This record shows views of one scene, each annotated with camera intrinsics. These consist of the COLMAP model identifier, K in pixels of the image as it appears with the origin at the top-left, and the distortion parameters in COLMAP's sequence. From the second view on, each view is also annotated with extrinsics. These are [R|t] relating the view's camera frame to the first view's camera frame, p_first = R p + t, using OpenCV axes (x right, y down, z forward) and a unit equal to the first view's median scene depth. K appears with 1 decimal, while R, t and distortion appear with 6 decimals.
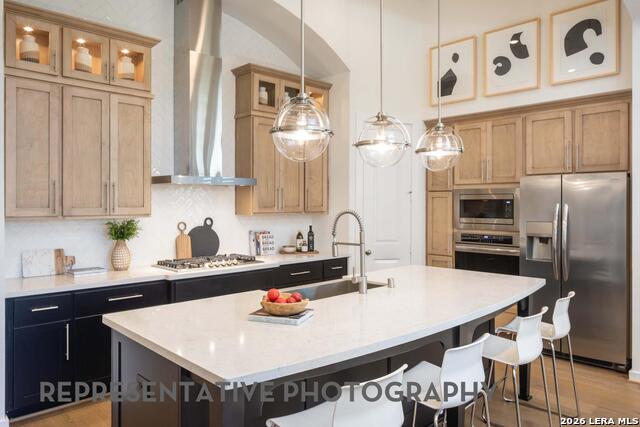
lens RADIAL K [[470.8, 0, 320.0], [0, 470.8, 206.6], [0, 0, 1]] dist [-0.000599, -0.000177]
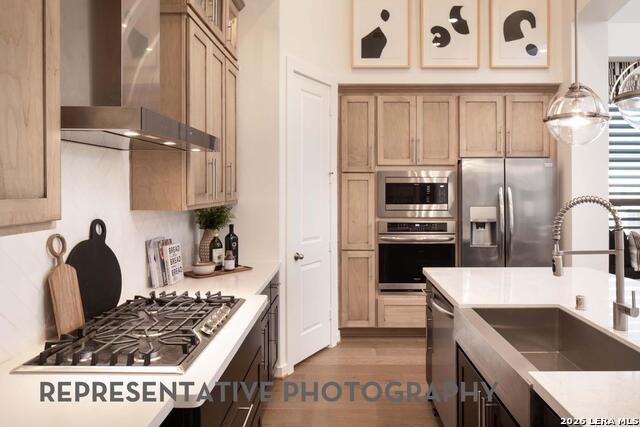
lens RADIAL K [[470.8, 0, 326.2], [0, 470.8, 189.8], [0, 0, 1]] dist [-0.000599, -0.000177]
pose [[0.684025, -0.007145, 0.729424, -0.428897], [0.006502, 0.999972, 0.003697, -0.007192], [-0.729430, 0.002214, 0.684052, 0.531594]]
